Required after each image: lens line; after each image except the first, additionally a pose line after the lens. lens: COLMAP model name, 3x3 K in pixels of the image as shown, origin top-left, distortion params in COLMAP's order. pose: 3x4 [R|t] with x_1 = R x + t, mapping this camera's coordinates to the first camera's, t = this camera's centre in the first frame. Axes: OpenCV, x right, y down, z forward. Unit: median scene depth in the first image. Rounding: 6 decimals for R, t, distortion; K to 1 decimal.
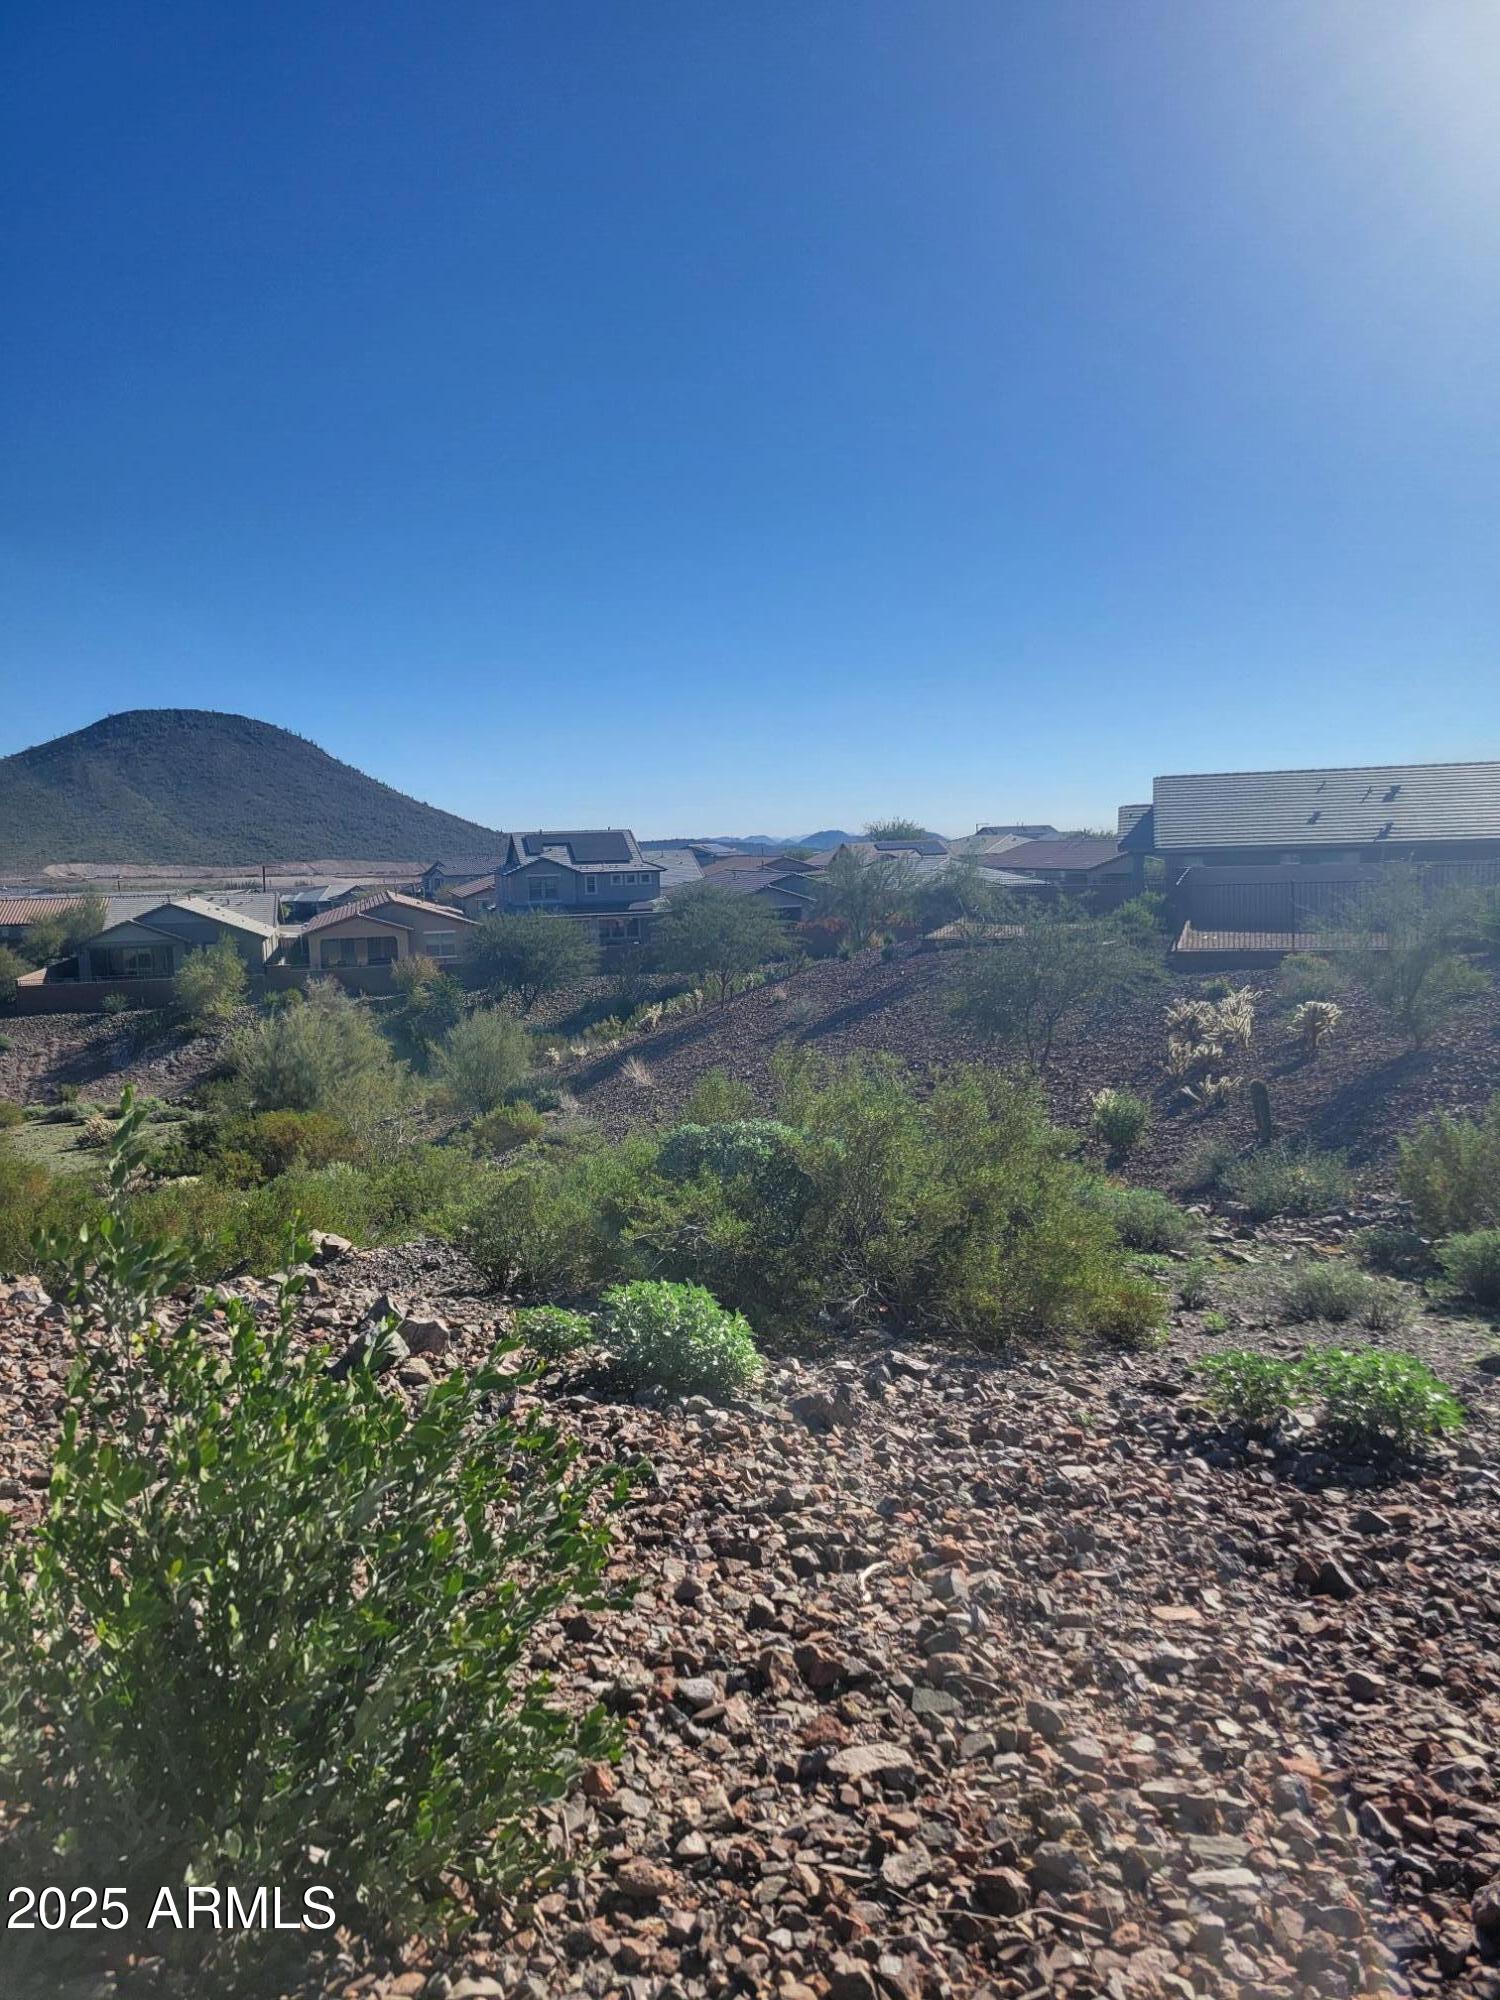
lens RADIAL K [[1491.6, 0, 749.0], [0, 1491.6, 990.6], [0, 0, 1]] dist [0.059533, -0.036375]
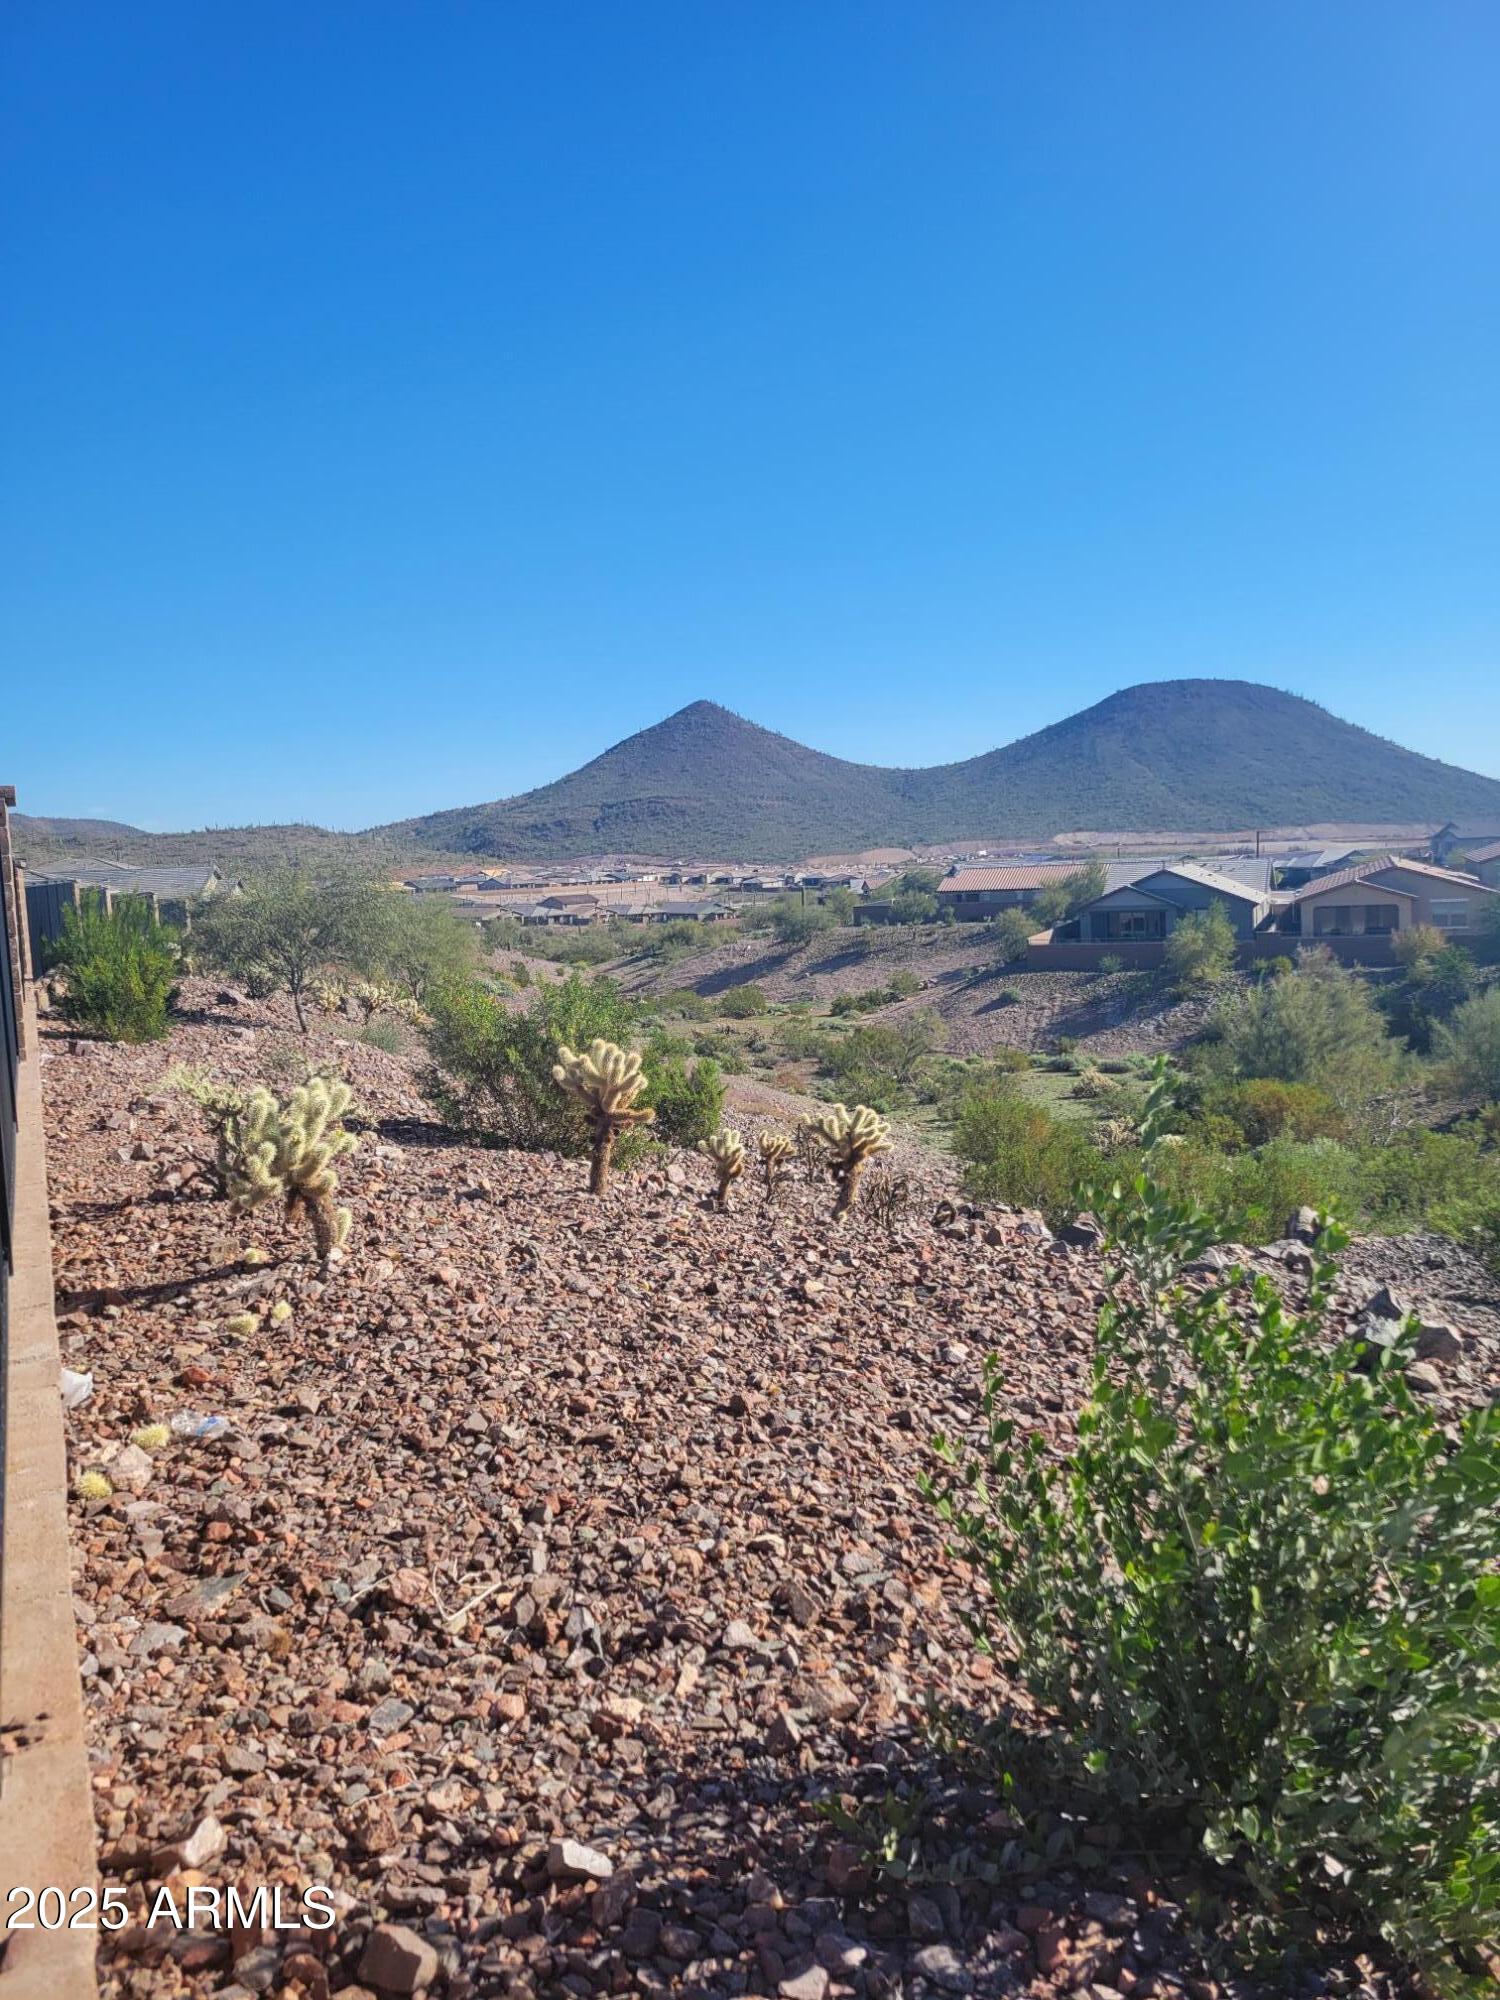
lens RADIAL K [[1491.6, 0, 745.7], [0, 1491.6, 984.4], [0, 0, 1]] dist [0.059533, -0.036375]
pose [[0.803245, 0.047389, -0.593760, -0.003706], [-0.036318, 0.998872, 0.030591, -0.000431], [0.594540, -0.003008, 0.804060, 0.000680]]
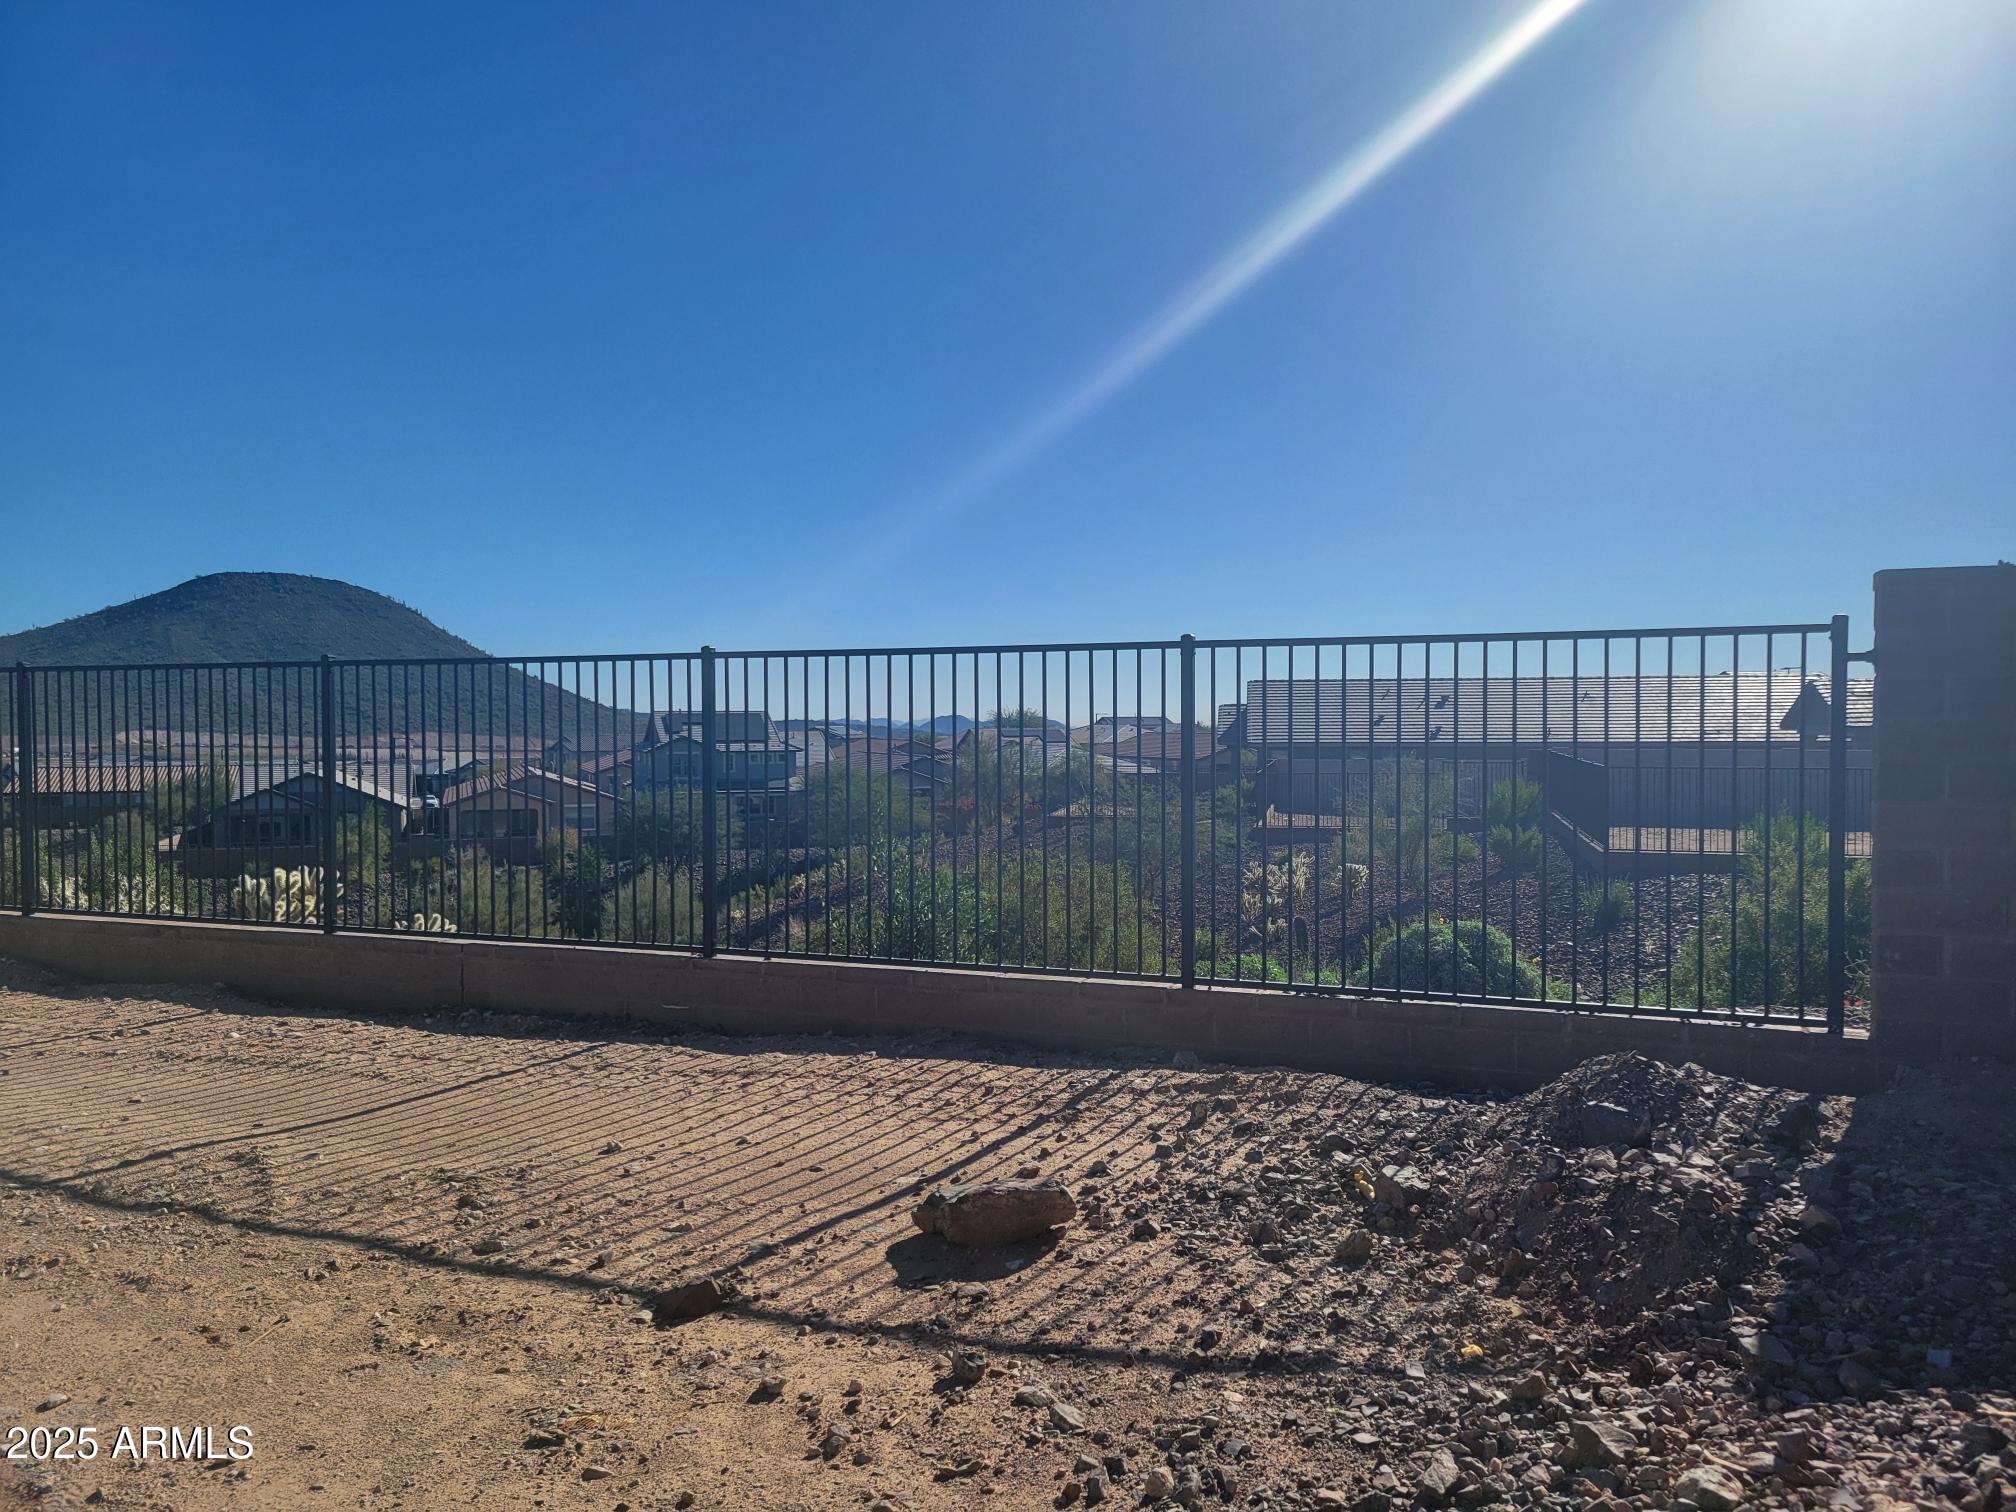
lens RADIAL K [[1503.5, 0, 1013.6], [0, 1503.5, 761.9], [0, 0, 1]] dist [0.059533, -0.036375]
pose [[0.995027, 0.022403, 0.097054, -0.026169], [-0.015042, 0.997000, -0.075927, 0.013551], [-0.098464, 0.074090, 0.992379, -0.164419]]
